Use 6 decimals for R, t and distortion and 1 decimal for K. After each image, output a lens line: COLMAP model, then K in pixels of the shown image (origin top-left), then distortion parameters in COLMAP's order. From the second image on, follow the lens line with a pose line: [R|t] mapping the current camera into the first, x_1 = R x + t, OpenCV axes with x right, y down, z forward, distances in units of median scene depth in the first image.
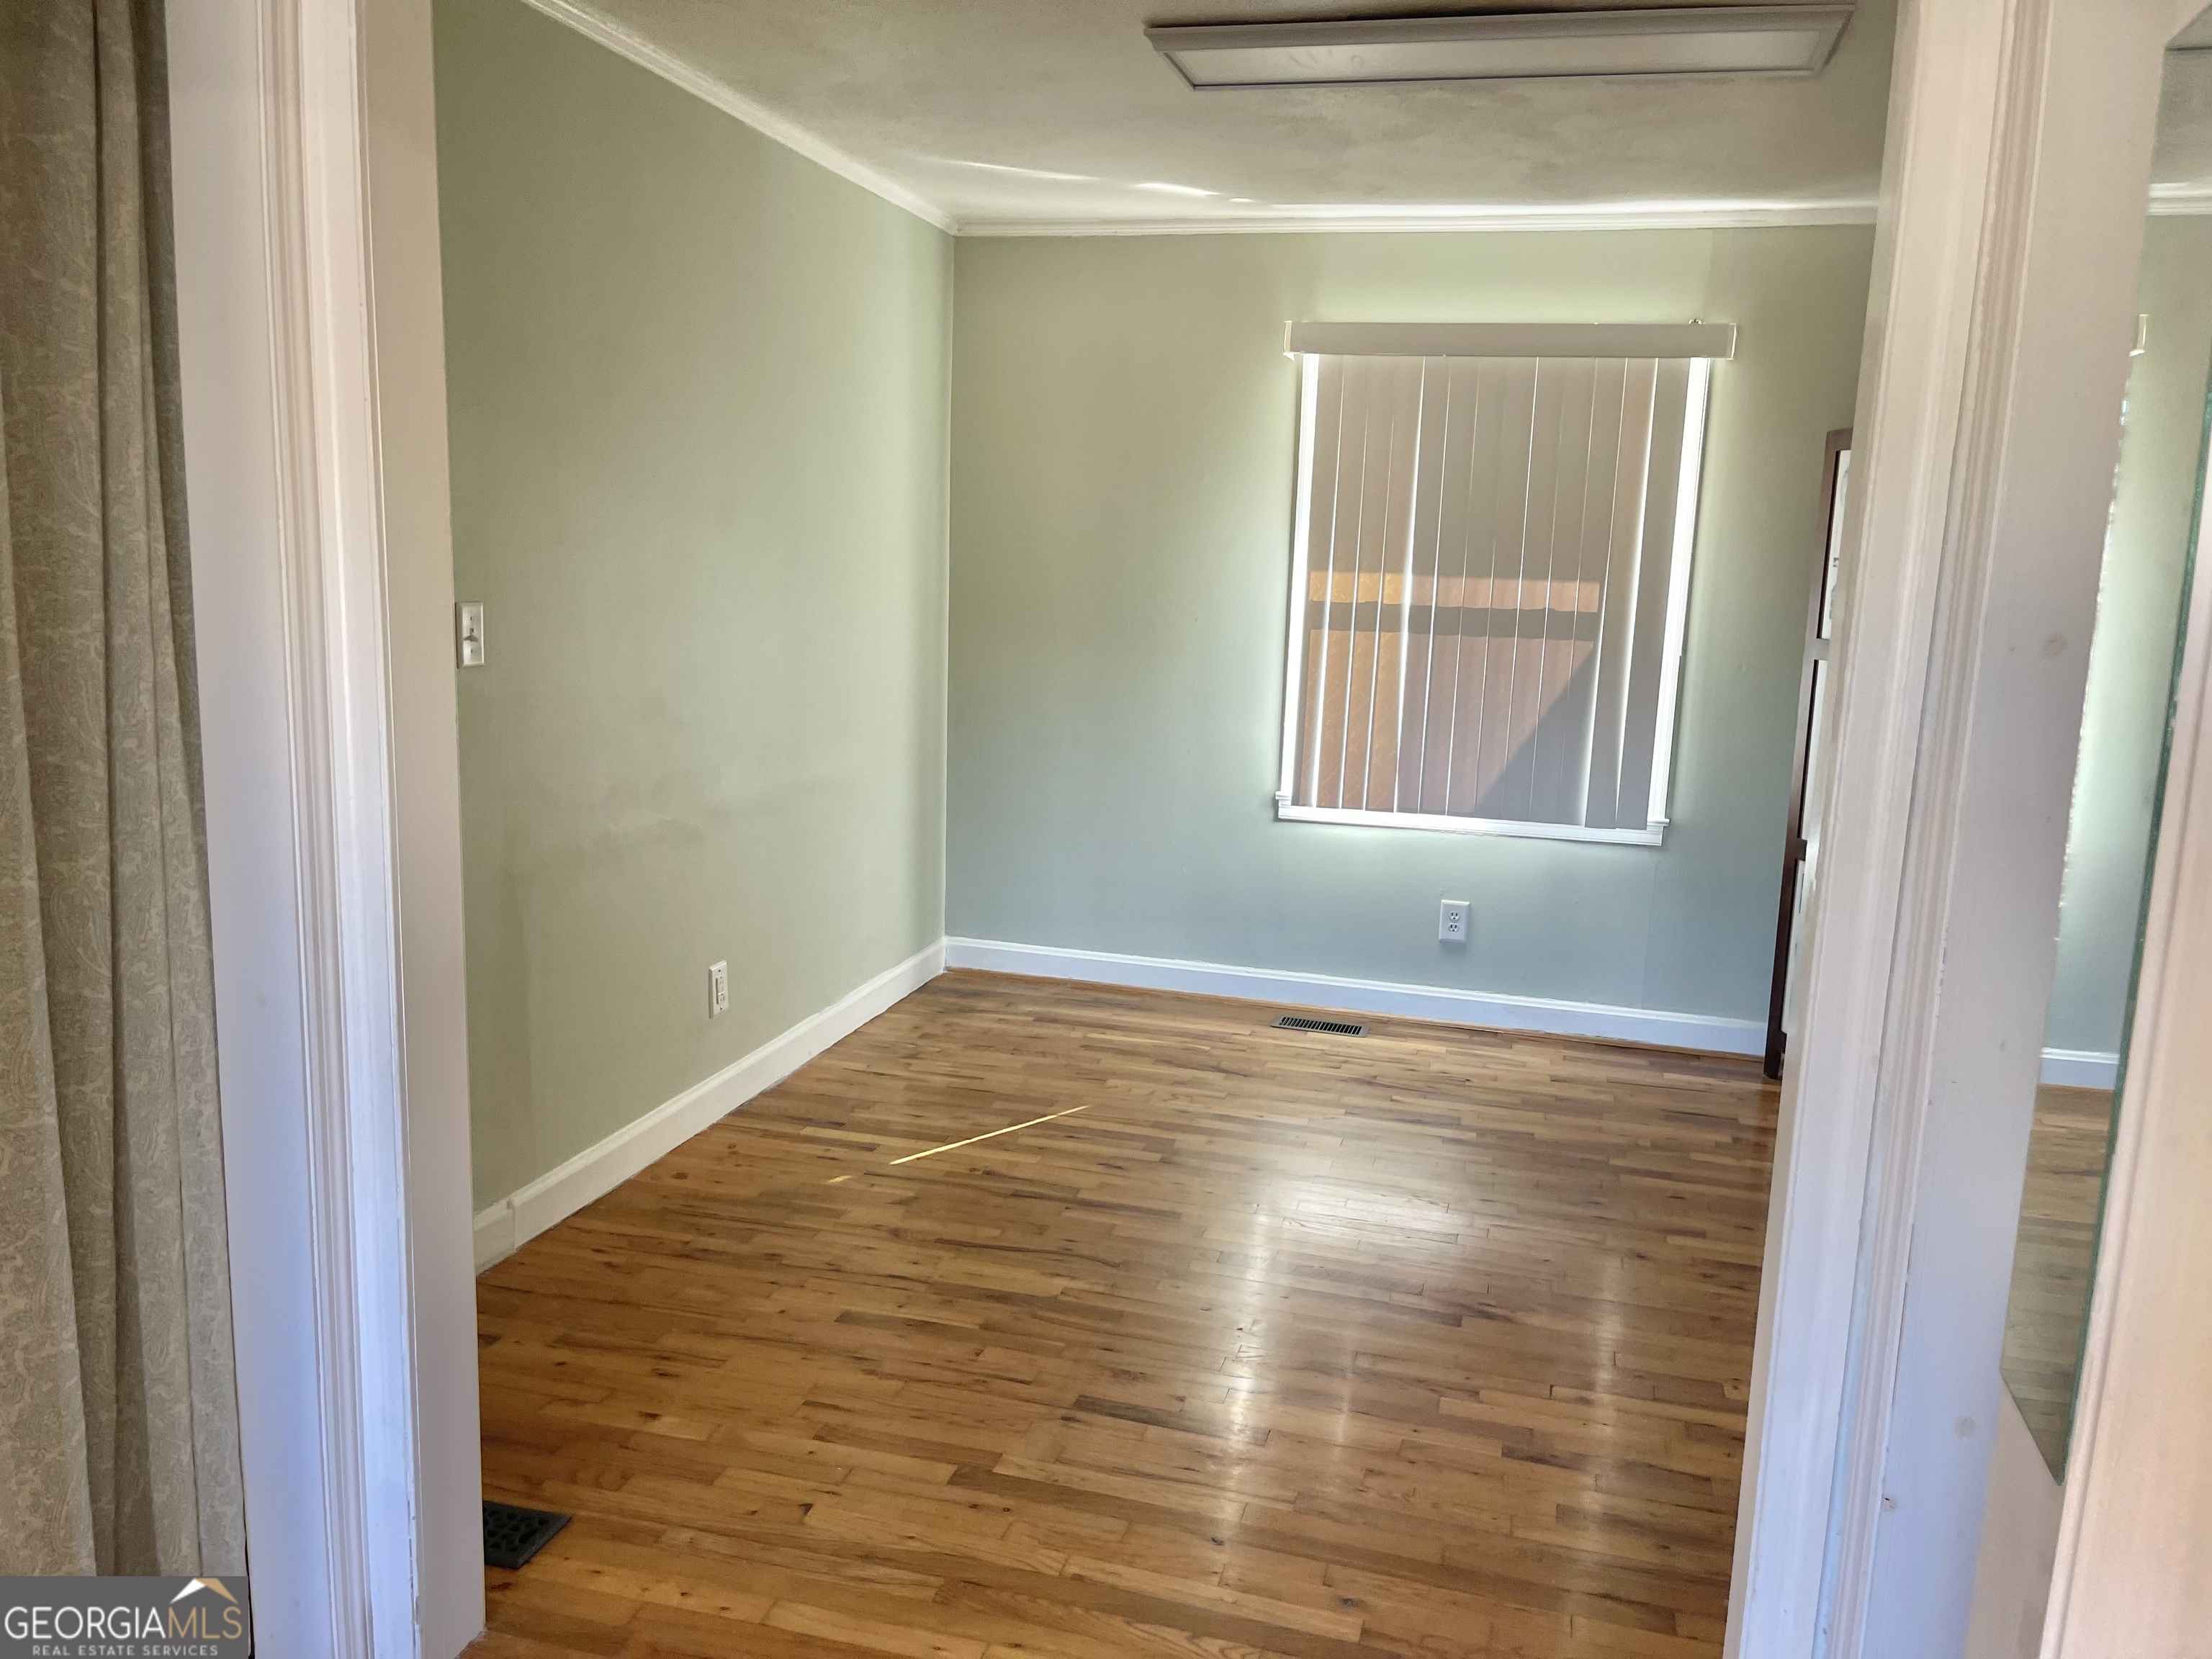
lens RADIAL K [[1648.1, 0, 1101.0], [0, 1648.1, 835.5], [0, 0, 1]] dist [0.009077, 0.000133]
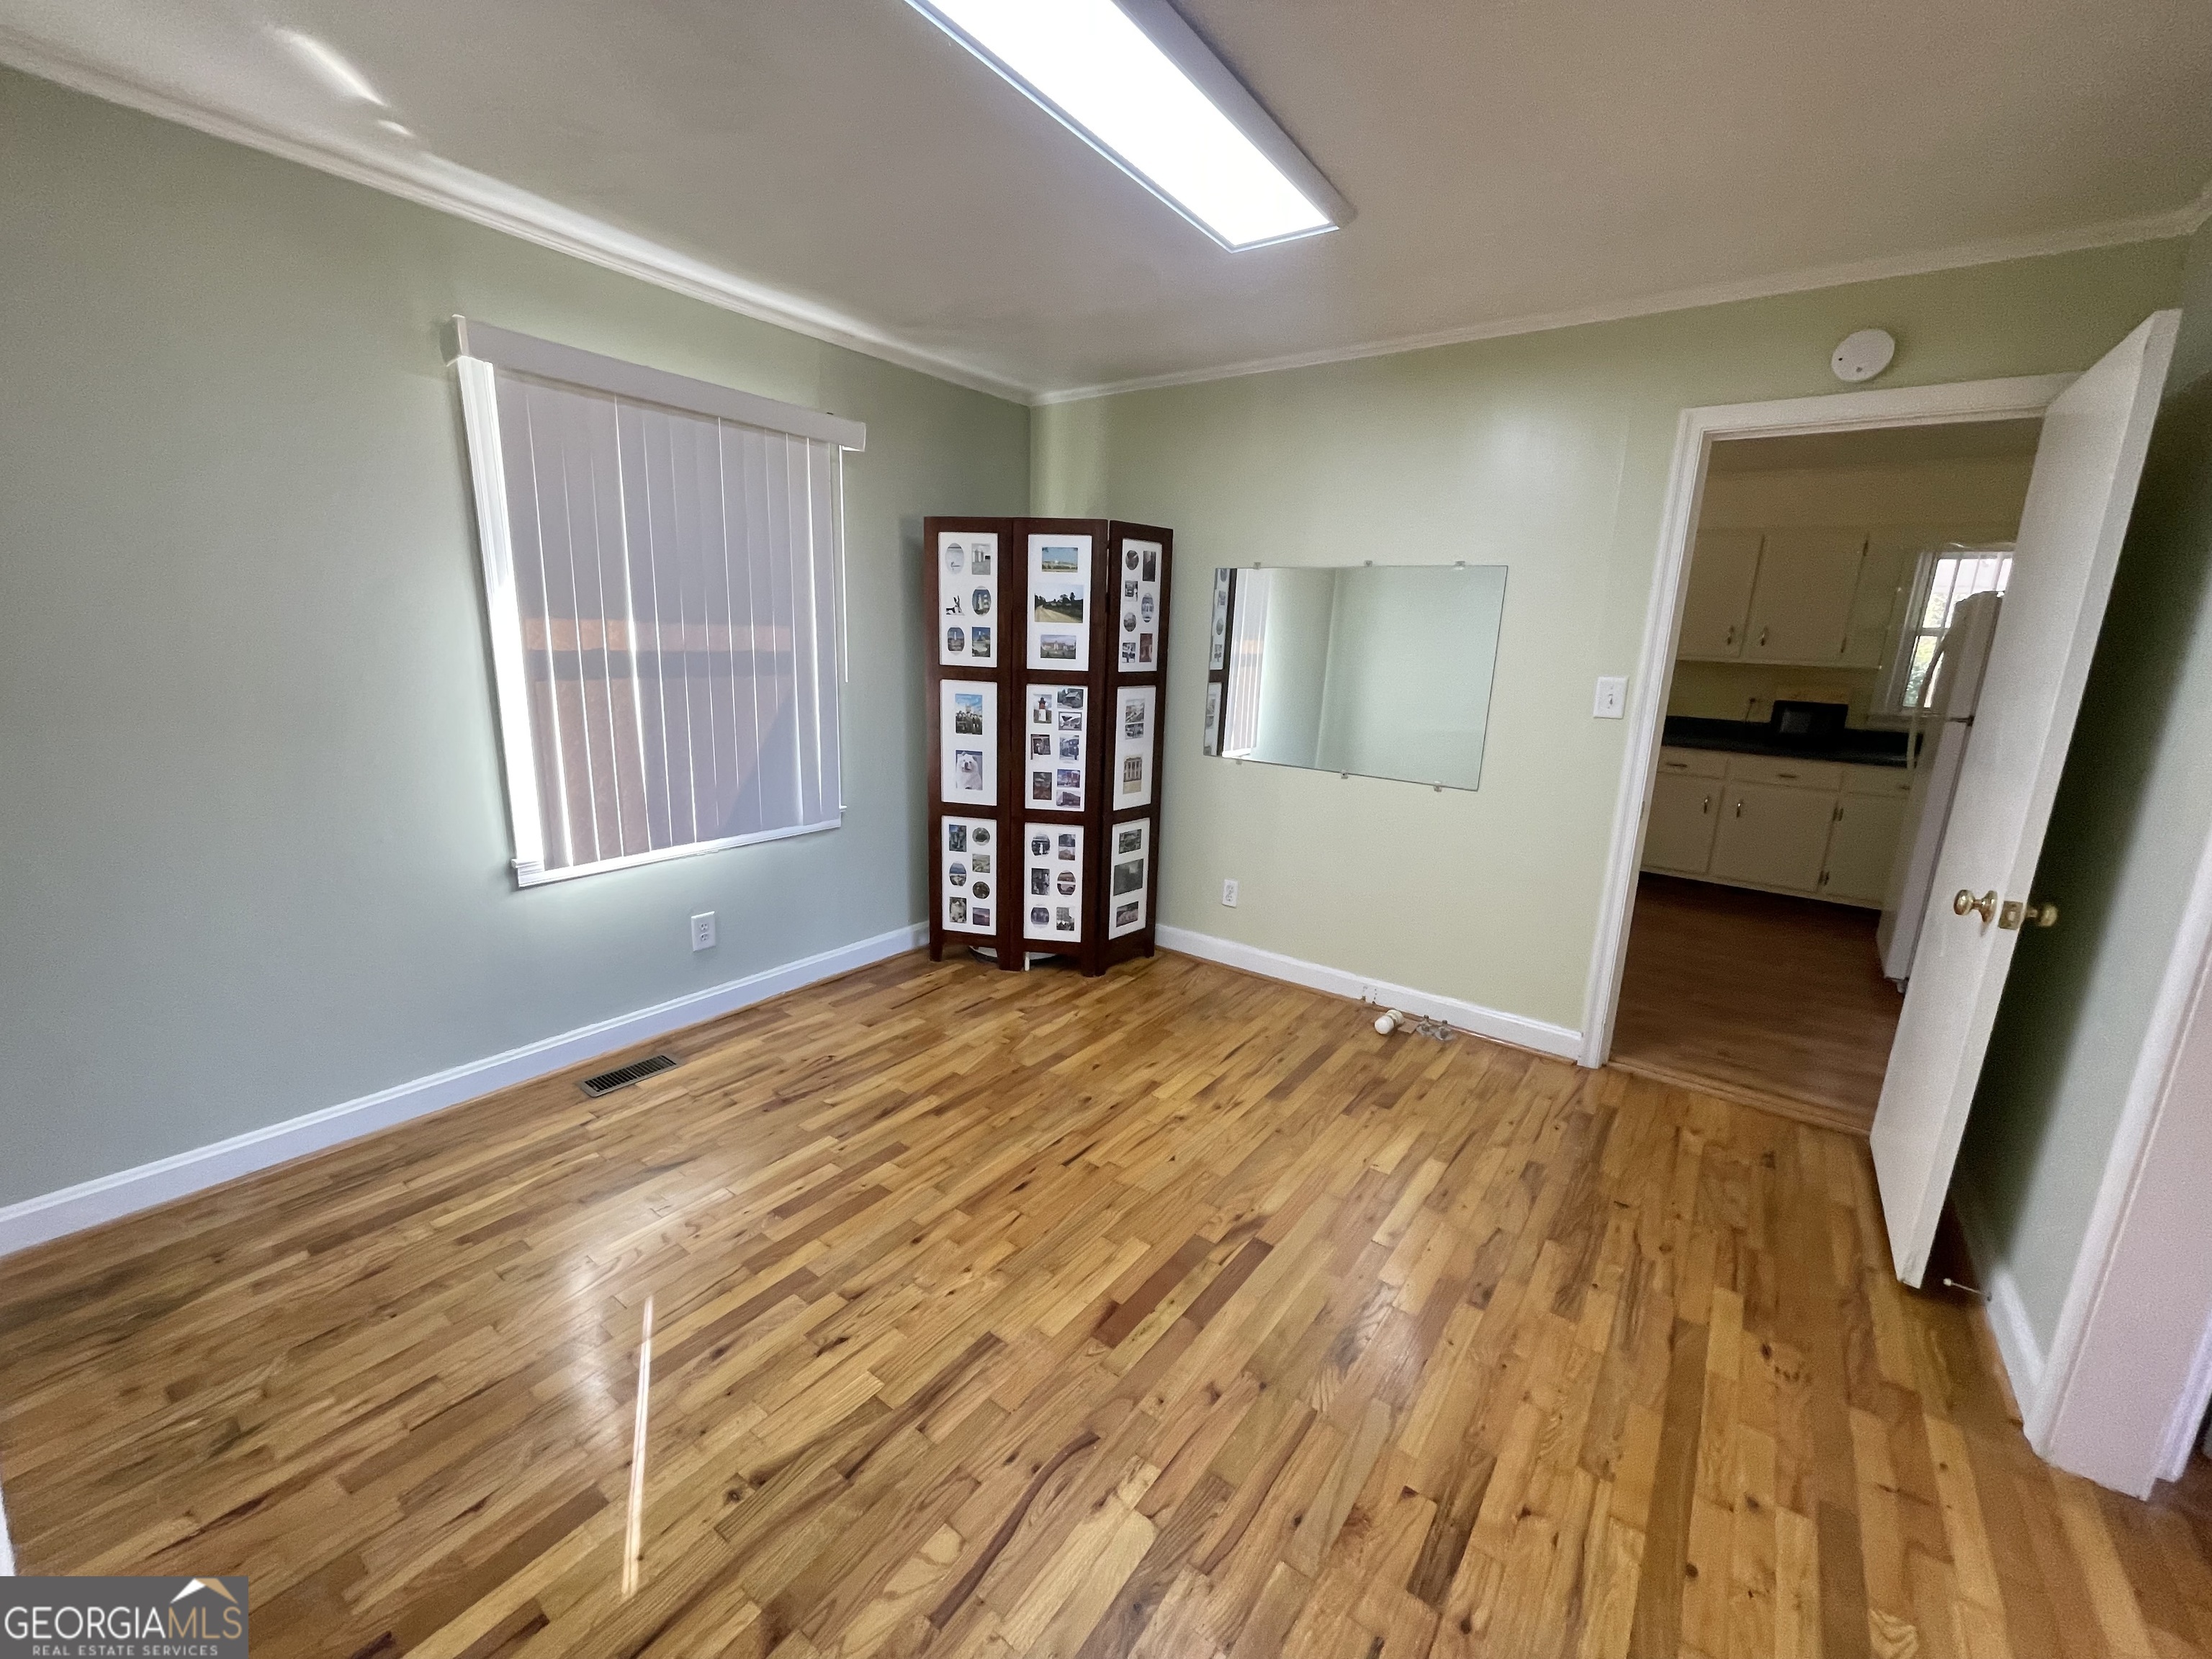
lens RADIAL K [[895.4, 0, 1109.3], [0, 895.4, 820.4], [0, 0, 1]] dist [0.003266, -0.001432]
pose [[0.360335, -0.216450, 0.907363, -0.232922], [0.139087, 0.974300, 0.177183, -0.094750], [-0.922395, 0.062357, 0.381180, 0.524275]]
